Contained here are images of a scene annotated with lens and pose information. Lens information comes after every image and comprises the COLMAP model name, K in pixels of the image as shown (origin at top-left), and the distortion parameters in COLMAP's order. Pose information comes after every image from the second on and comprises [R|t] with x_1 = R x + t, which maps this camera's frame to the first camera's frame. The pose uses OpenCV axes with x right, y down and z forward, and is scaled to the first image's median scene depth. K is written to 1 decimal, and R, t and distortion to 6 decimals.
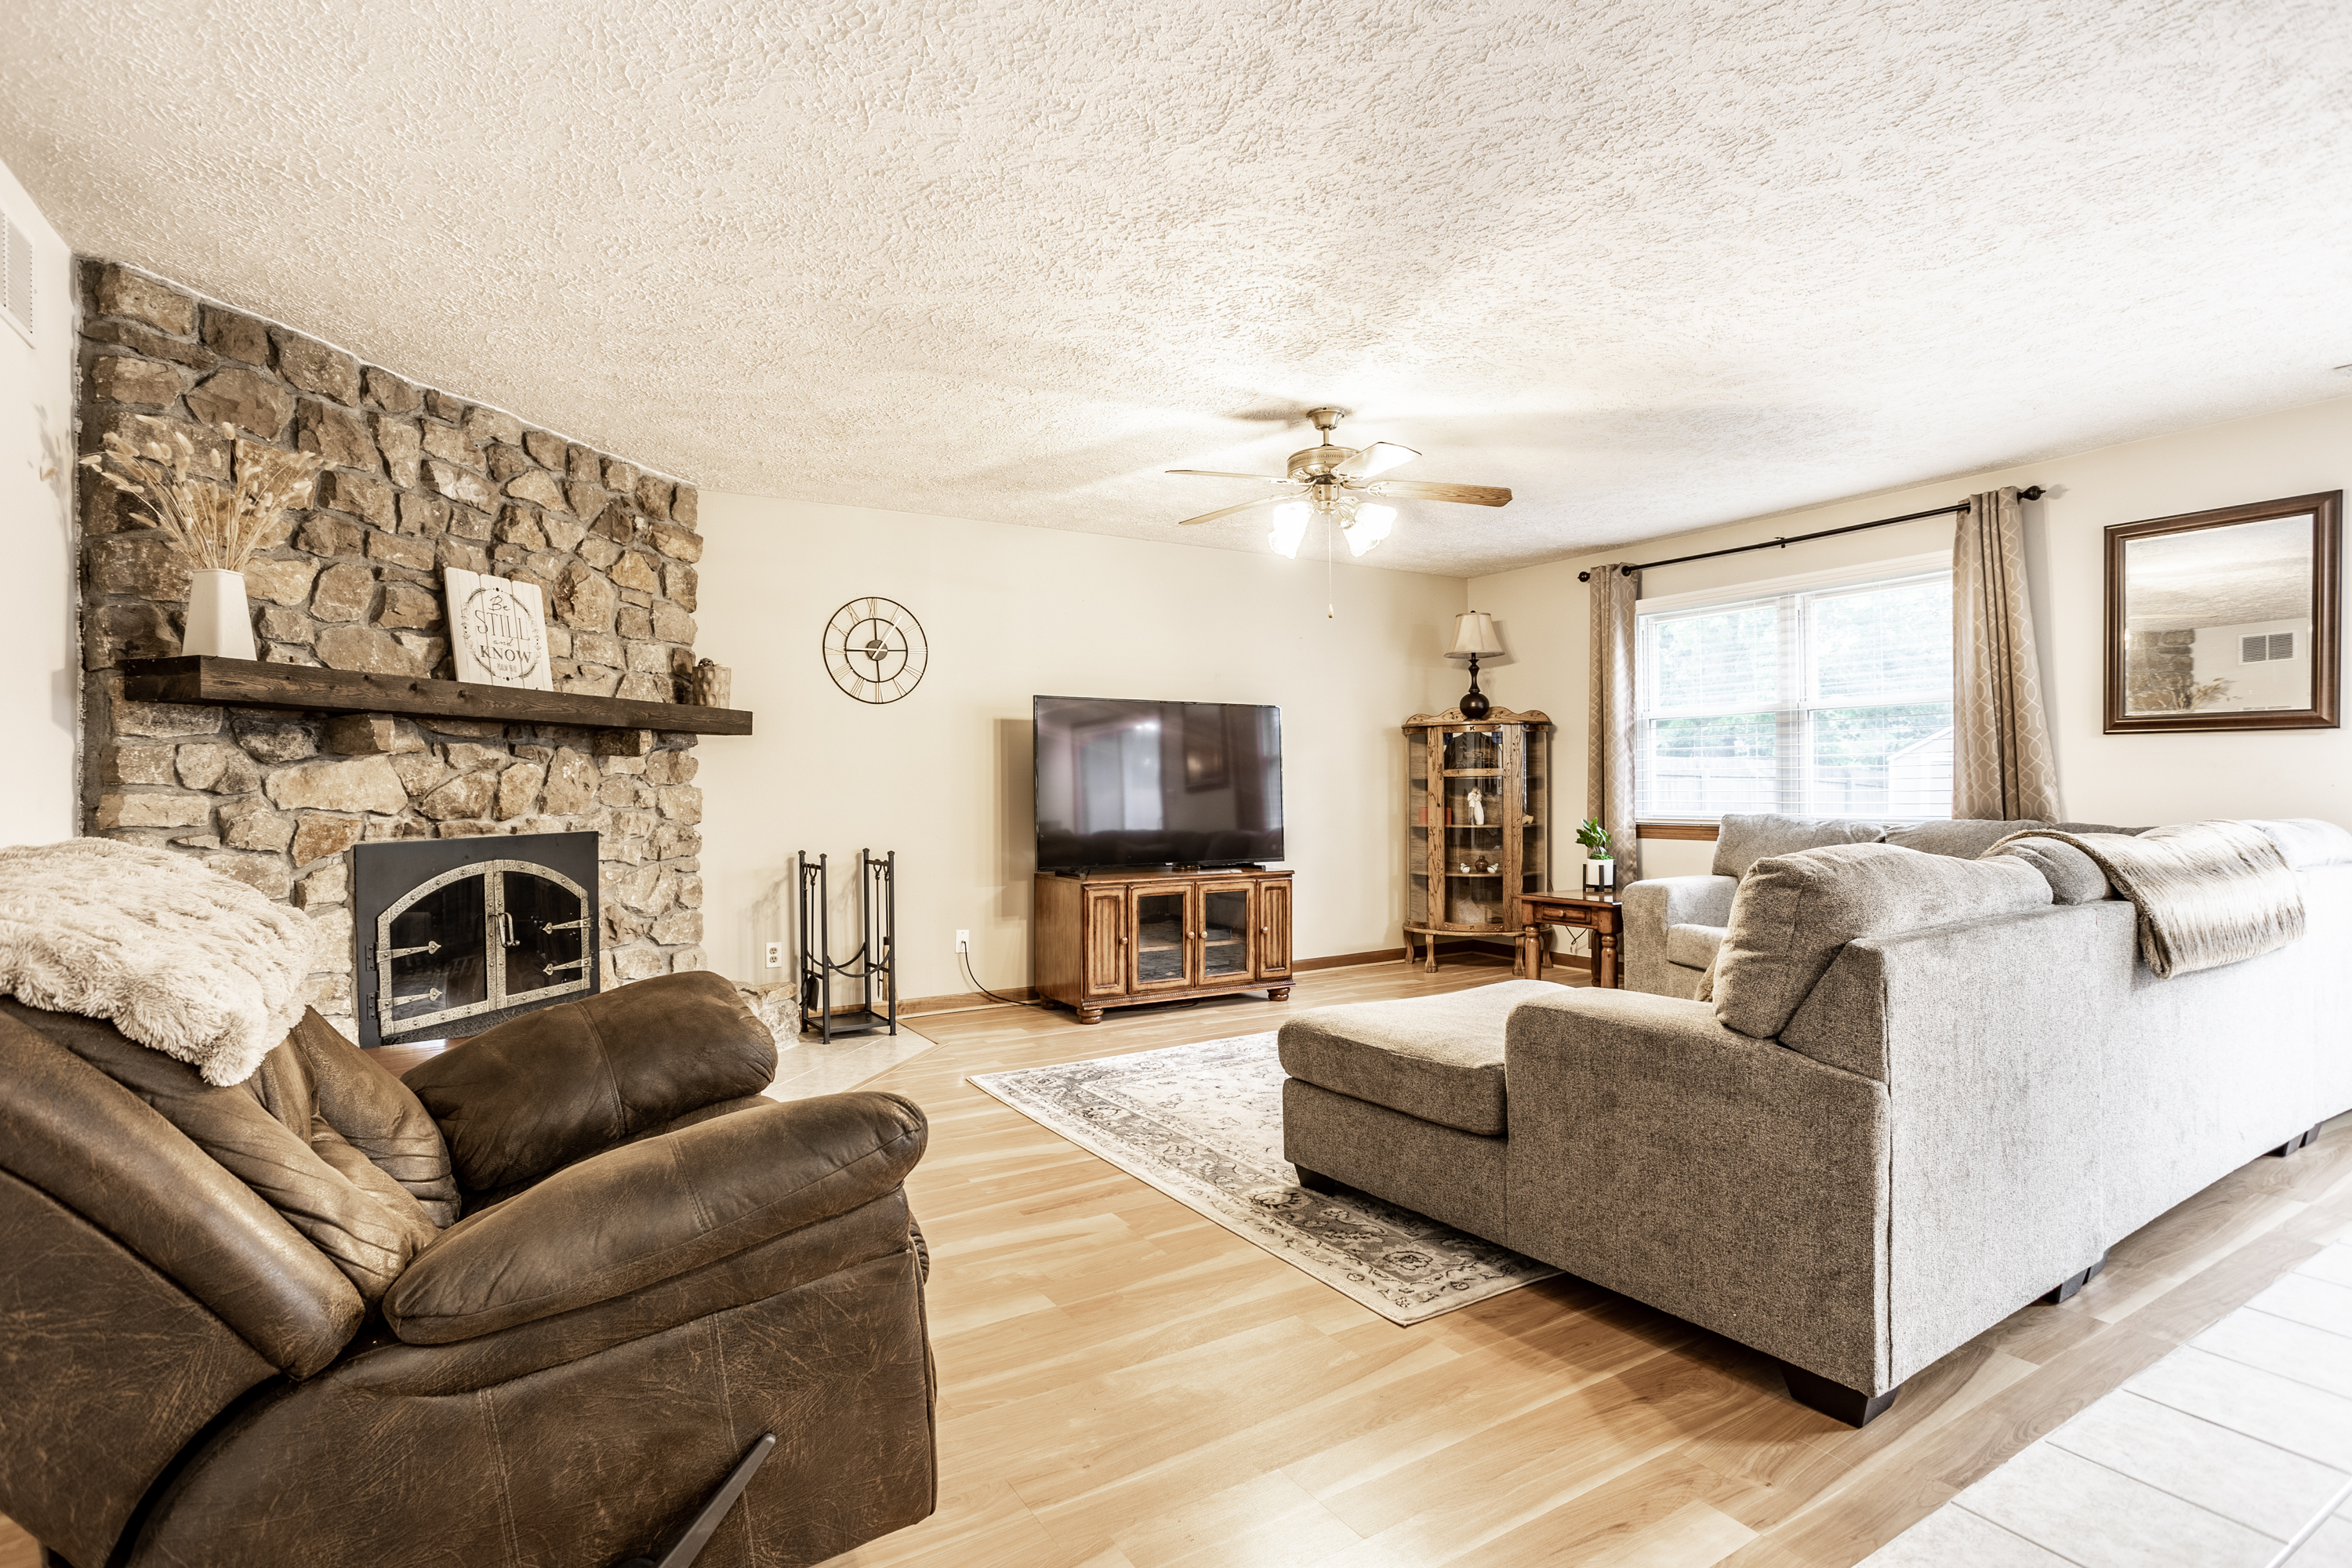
lens RADIAL K [[1143.3, 0, 1161.1], [0, 1143.3, 779.9], [0, 0, 1]] dist [-0.052364, 0.025436]
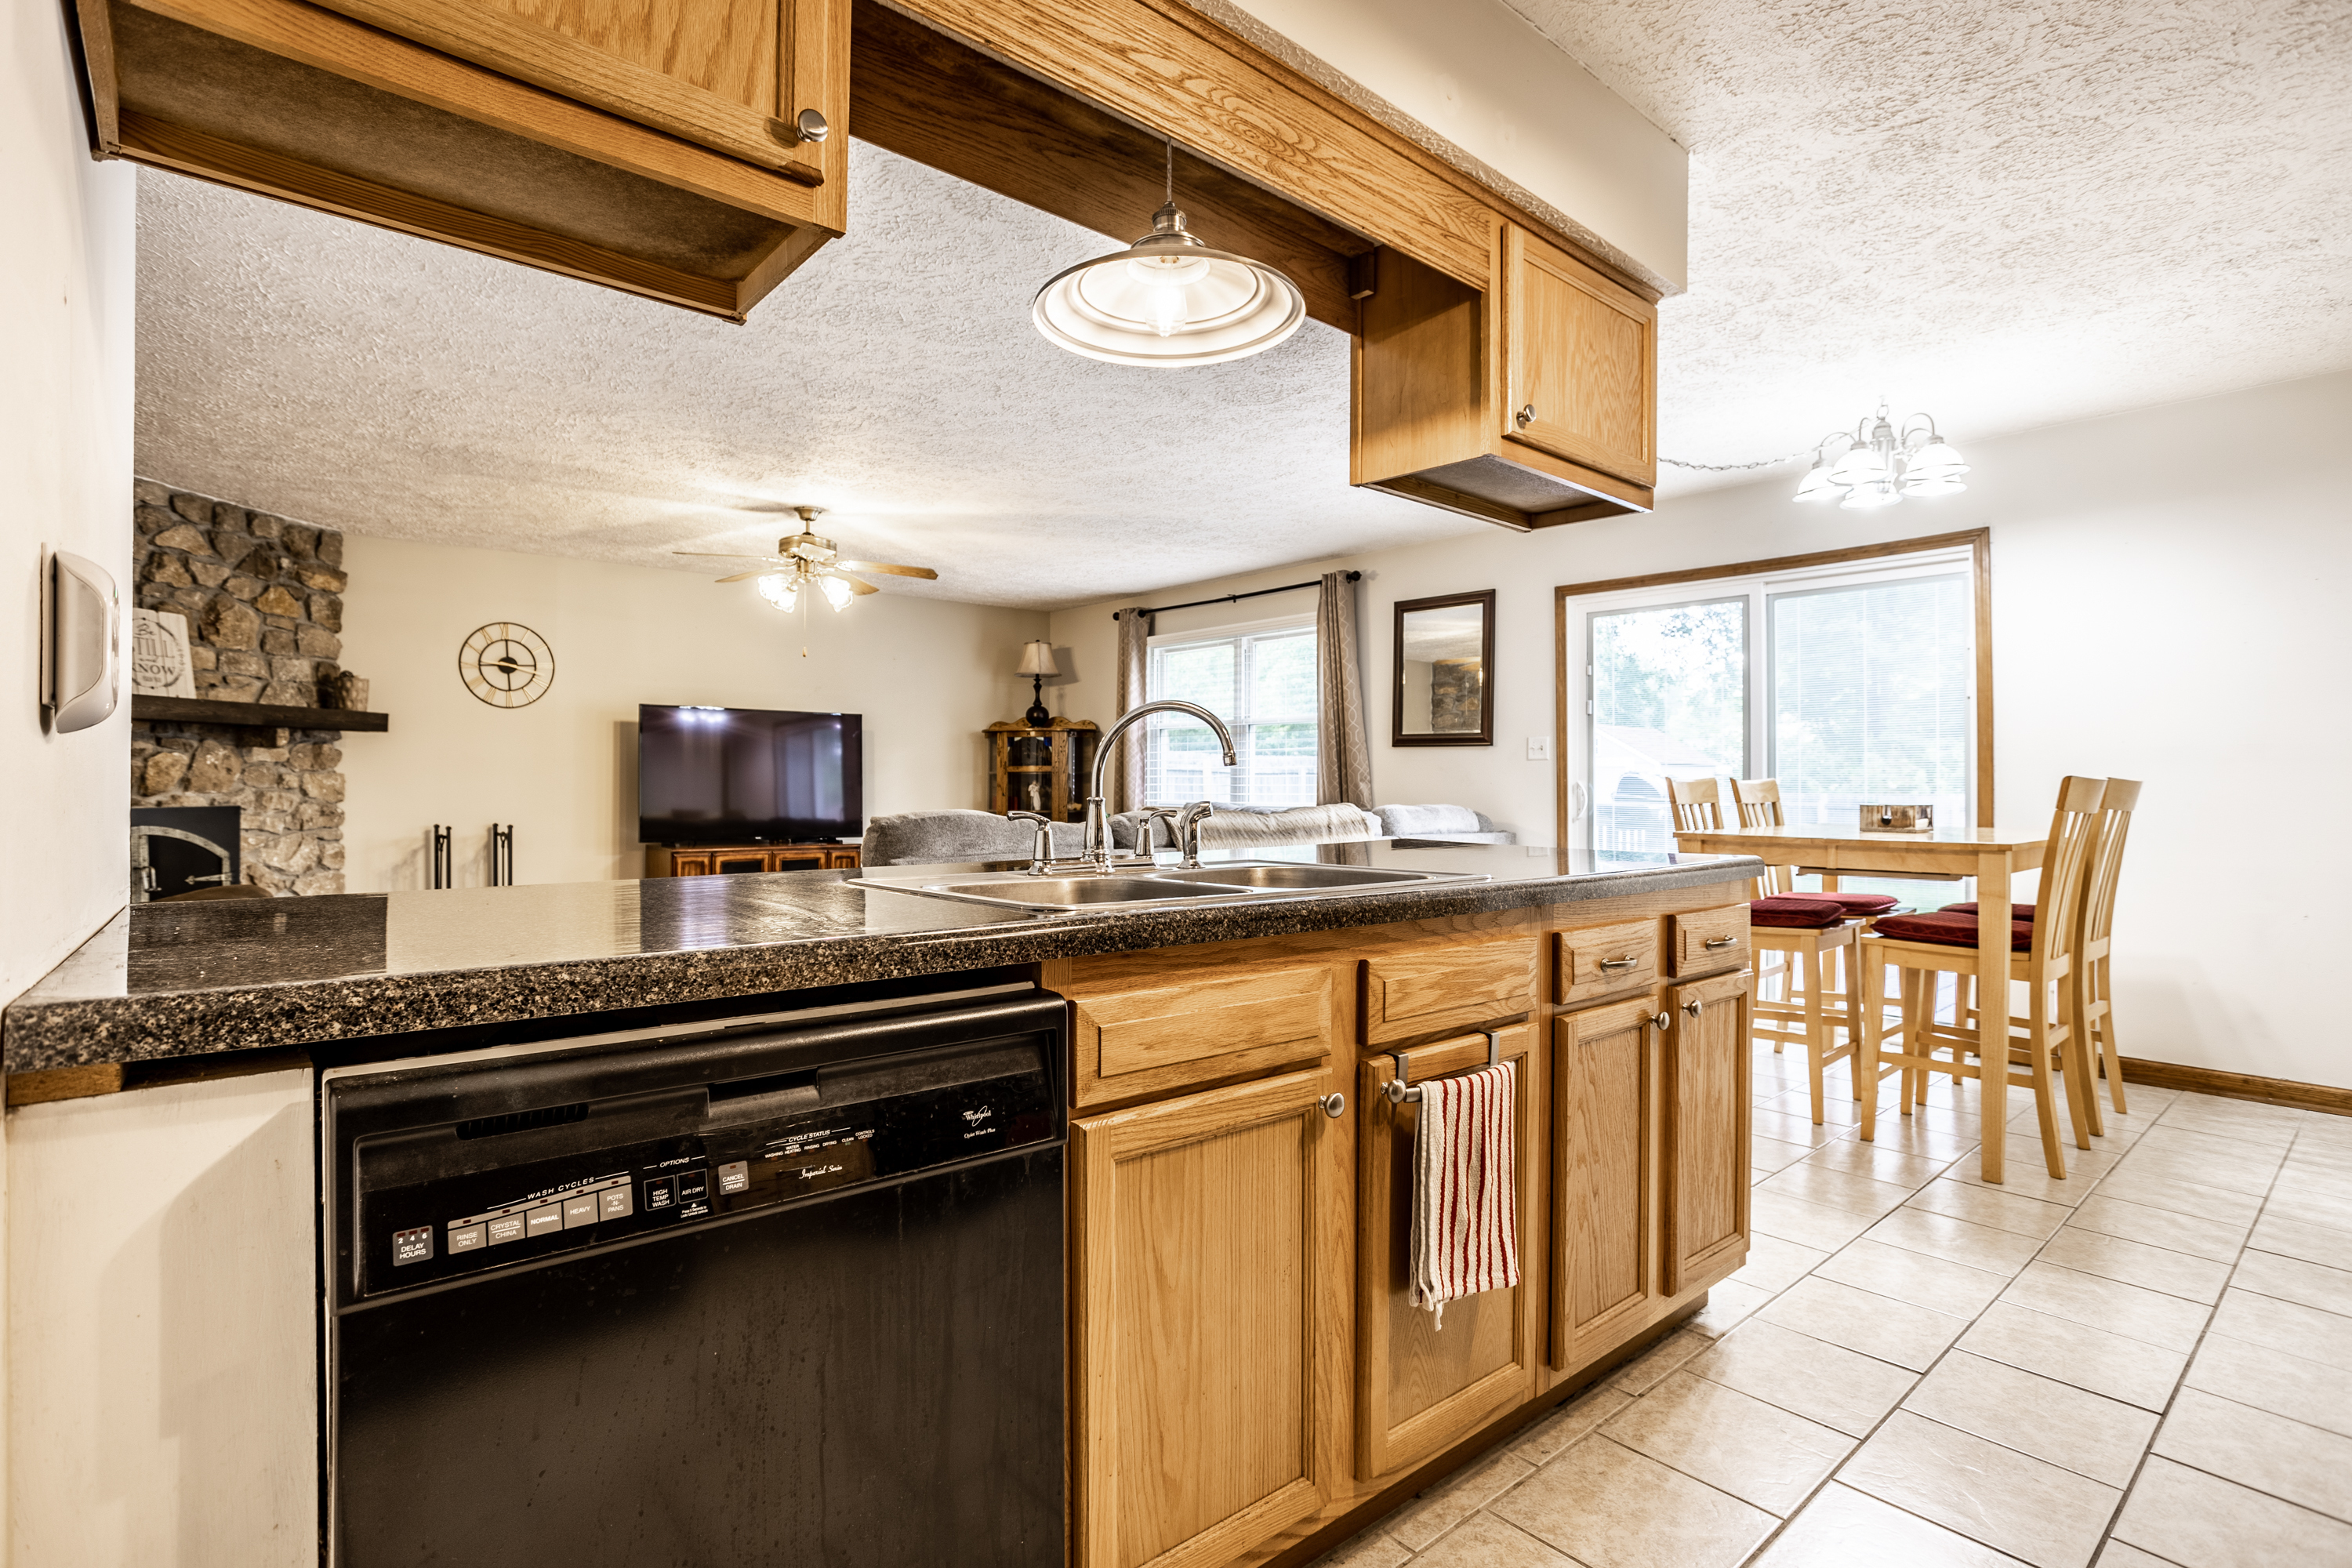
lens RADIAL K [[1122.5, 0, 1141.4], [0, 1122.5, 779.2], [0, 0, 1]] dist [-0.043224, 0.024701]
pose [[0.988564, 0.010615, 0.150426, 0.310485], [-0.011162, 0.999934, 0.002792, 0.000170], [-0.150387, -0.004439, 0.988617, -0.373603]]
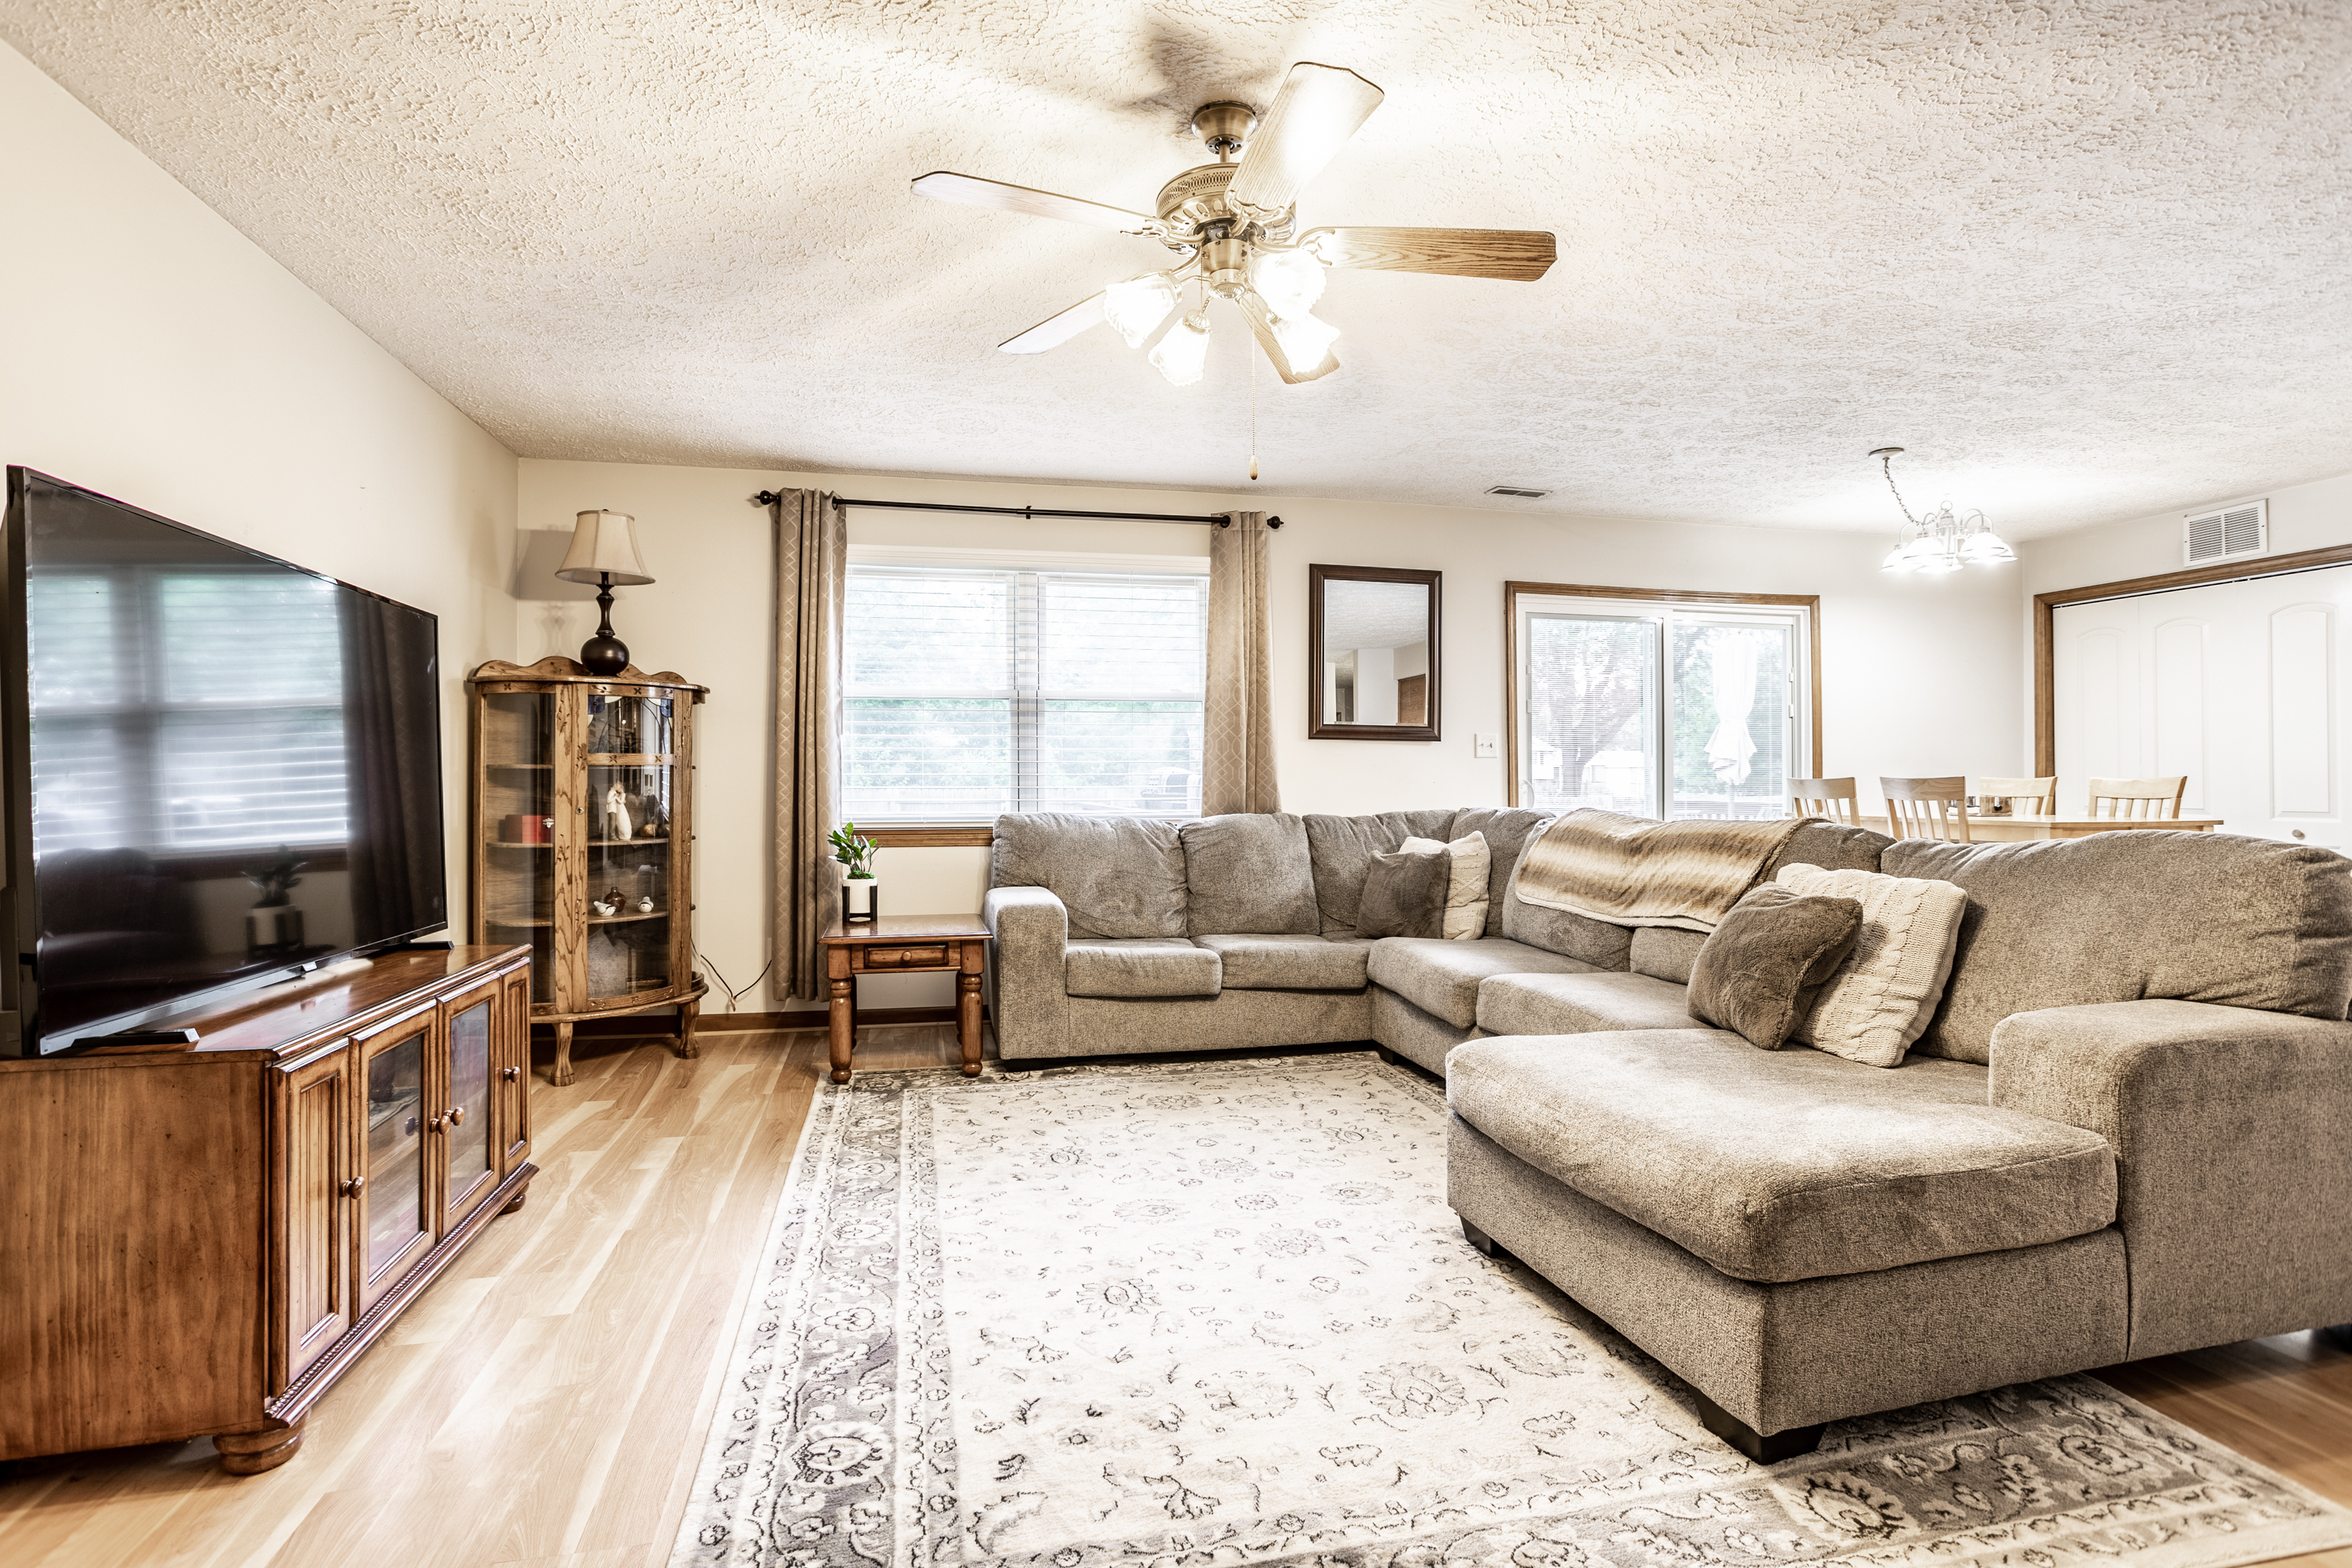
lens RADIAL K [[1143.3, 0, 1161.1], [0, 1143.3, 779.9], [0, 0, 1]] dist [-0.052364, 0.025436]
pose [[0.323819, 0.004557, 0.946108, -0.352423], [-0.006642, 0.999975, -0.002543, 0.007043], [-0.946096, -0.005461, 0.323841, 0.753886]]
